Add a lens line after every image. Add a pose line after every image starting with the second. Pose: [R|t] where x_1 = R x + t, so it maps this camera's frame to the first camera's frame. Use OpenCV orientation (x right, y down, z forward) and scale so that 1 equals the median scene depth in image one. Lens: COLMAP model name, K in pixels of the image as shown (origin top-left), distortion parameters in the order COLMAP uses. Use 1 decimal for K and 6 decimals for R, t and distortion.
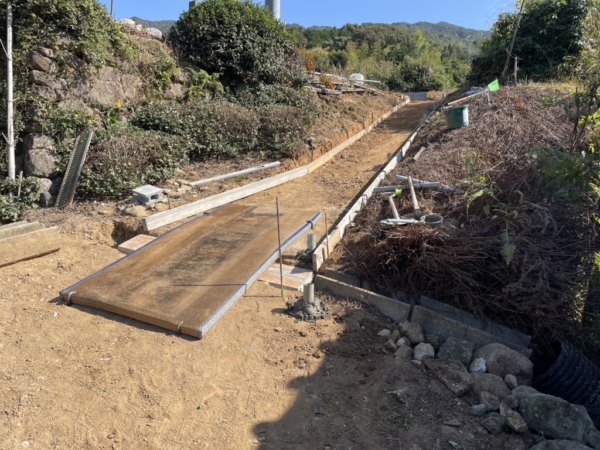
lens RADIAL K [[452.1, 0, 299.3], [0, 452.1, 224.0], [0, 0, 1]] dist [0.075311, -0.094610]
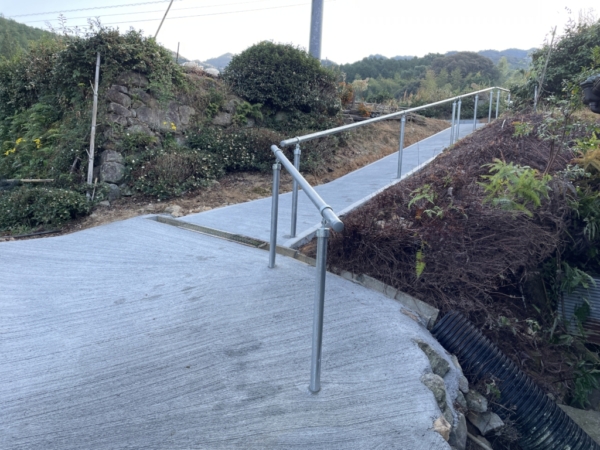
lens RADIAL K [[452.1, 0, 300.7], [0, 452.1, 224.6], [0, 0, 1]] dist [0.075311, -0.094610]
pose [[0.983368, 0.039391, -0.177299, 0.171568], [-0.049298, 0.997439, -0.051819, 0.047815], [0.174804, 0.059698, 0.982792, -0.152955]]
